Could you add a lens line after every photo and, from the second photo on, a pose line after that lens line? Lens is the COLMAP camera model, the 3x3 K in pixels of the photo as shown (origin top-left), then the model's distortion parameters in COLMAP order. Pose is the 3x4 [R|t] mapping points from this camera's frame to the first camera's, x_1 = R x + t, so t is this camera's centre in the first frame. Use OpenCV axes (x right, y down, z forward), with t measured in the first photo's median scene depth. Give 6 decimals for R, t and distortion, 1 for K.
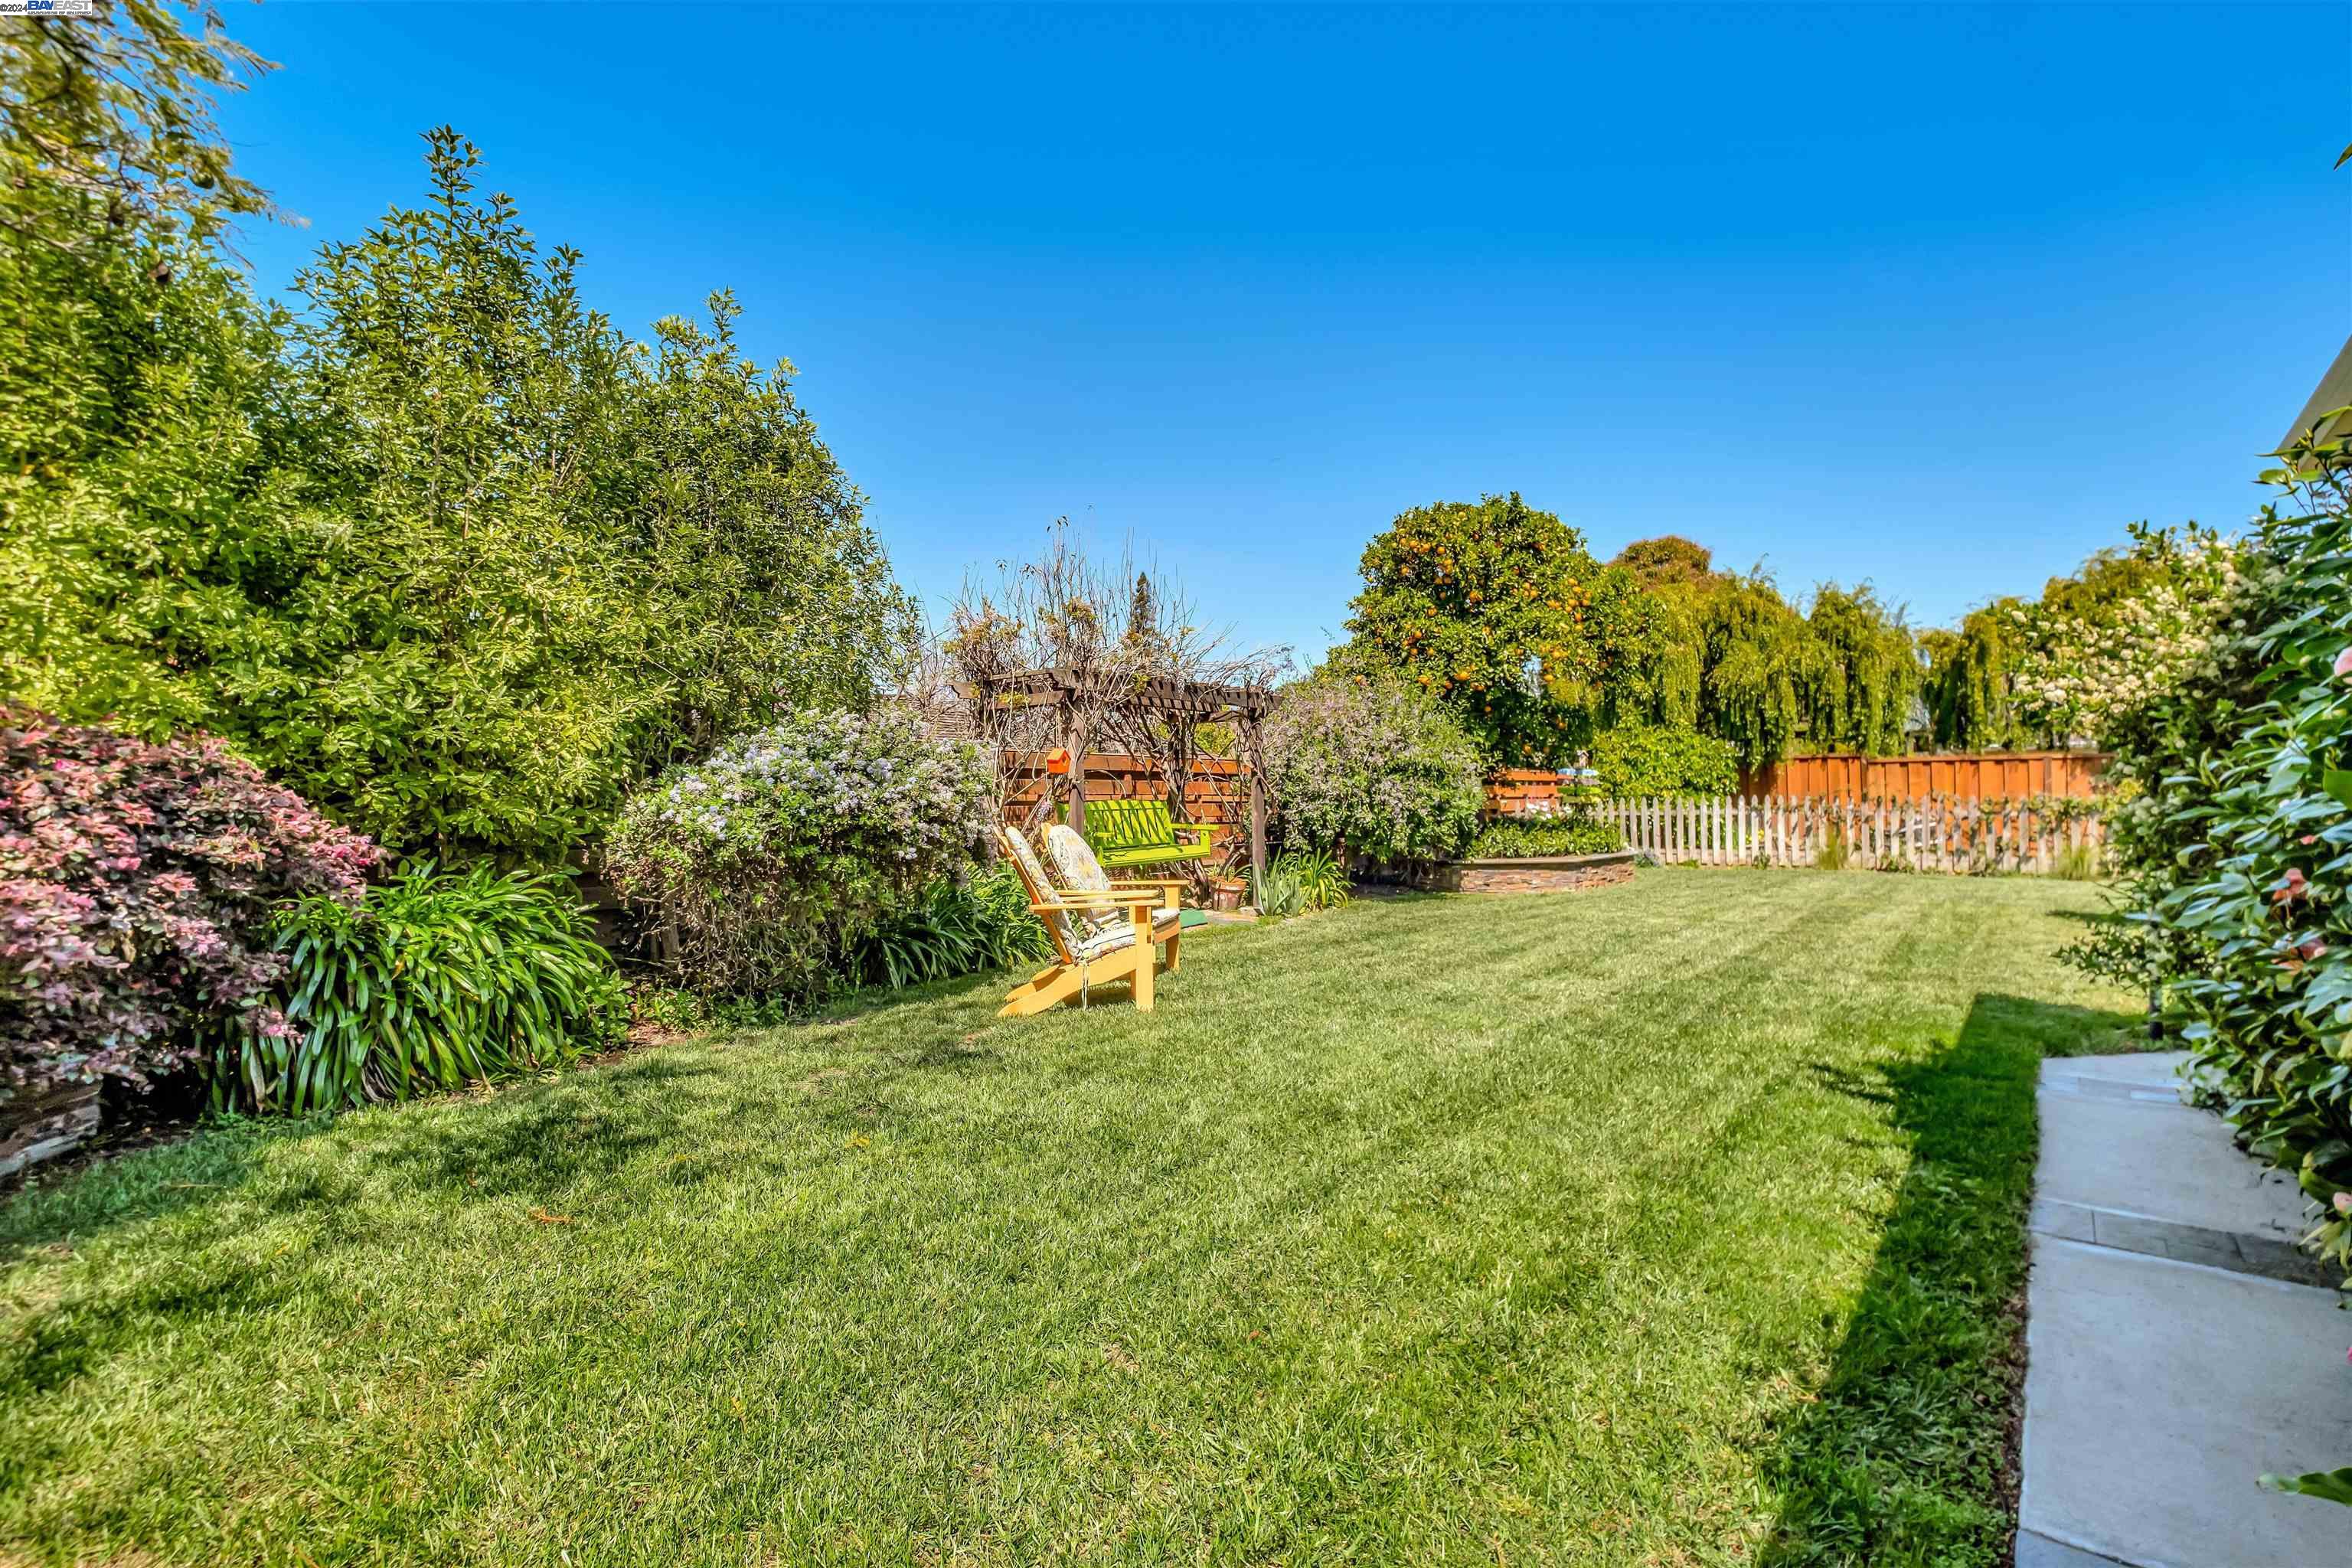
lens RADIAL K [[1090.3, 0, 1189.9], [0, 1090.3, 771.1], [0, 0, 1]] dist [0.010787, -0.007902]
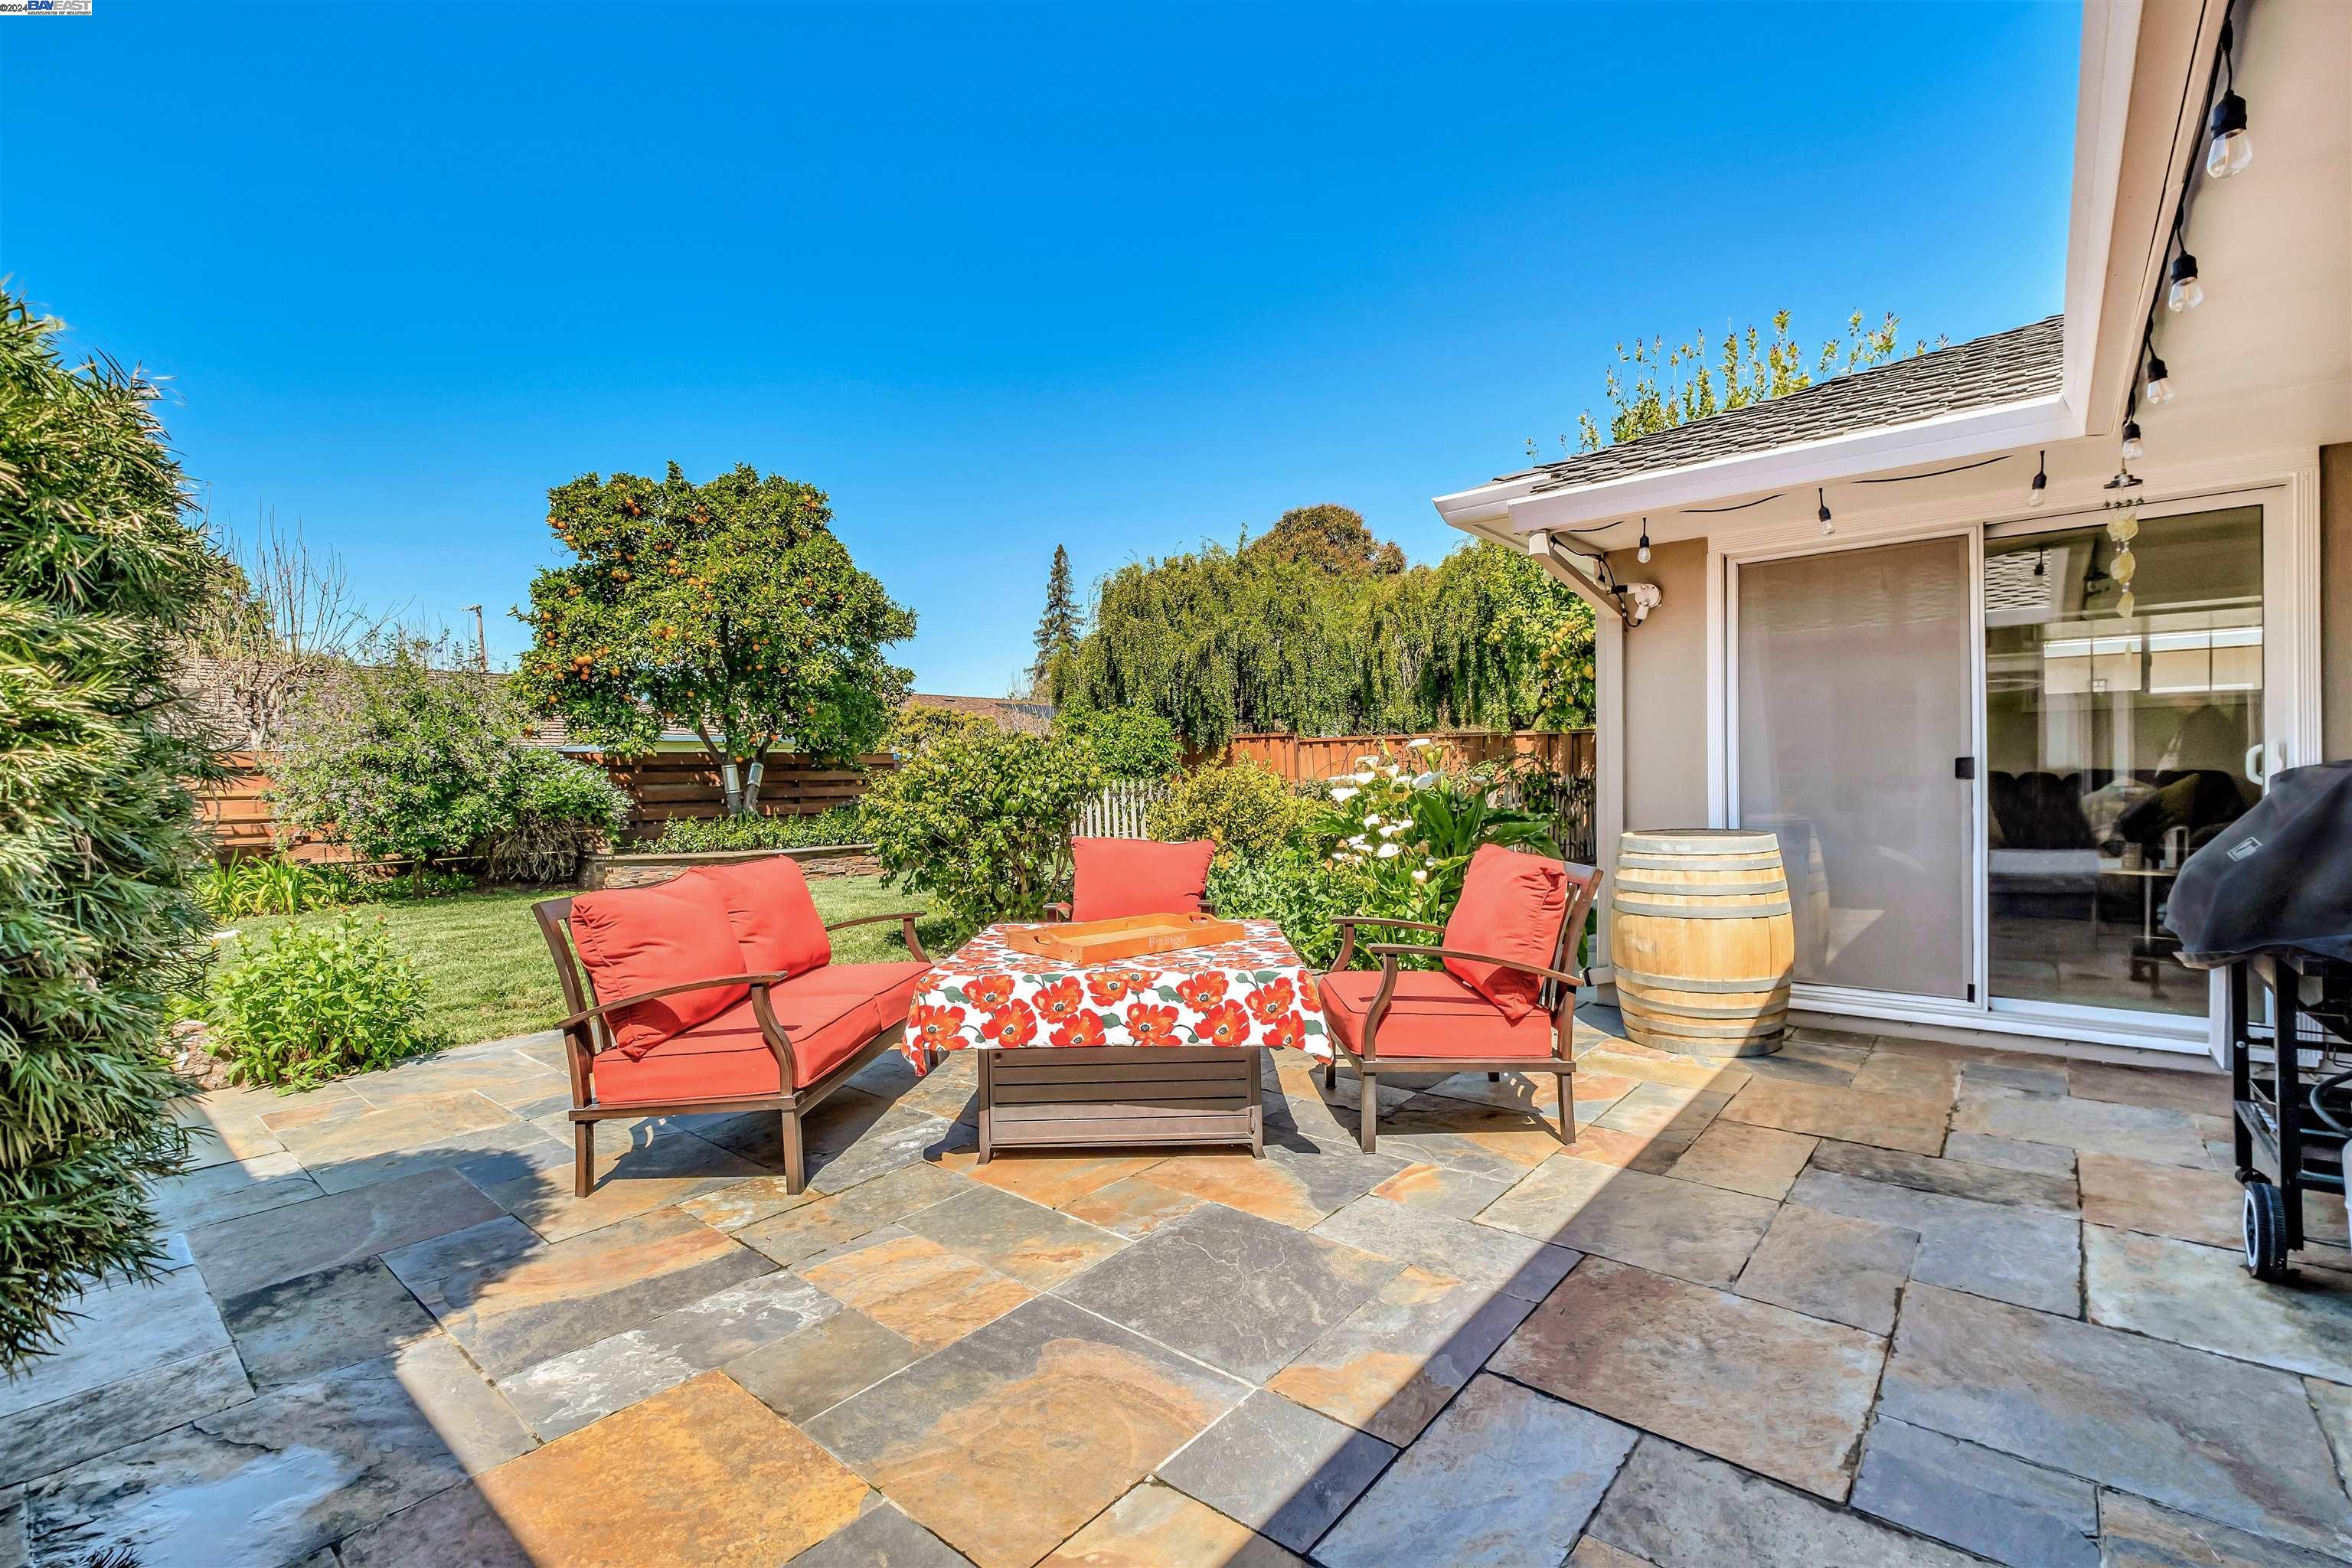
lens RADIAL K [[1090.3, 0, 1160.3], [0, 1090.3, 768.7], [0, 0, 1]] dist [0.010787, -0.007902]
pose [[0.999484, -0.009955, -0.030535, 0.530301], [0.010564, 0.999747, 0.019850, -0.005028], [0.030330, -0.020162, 0.999337, 0.051395]]
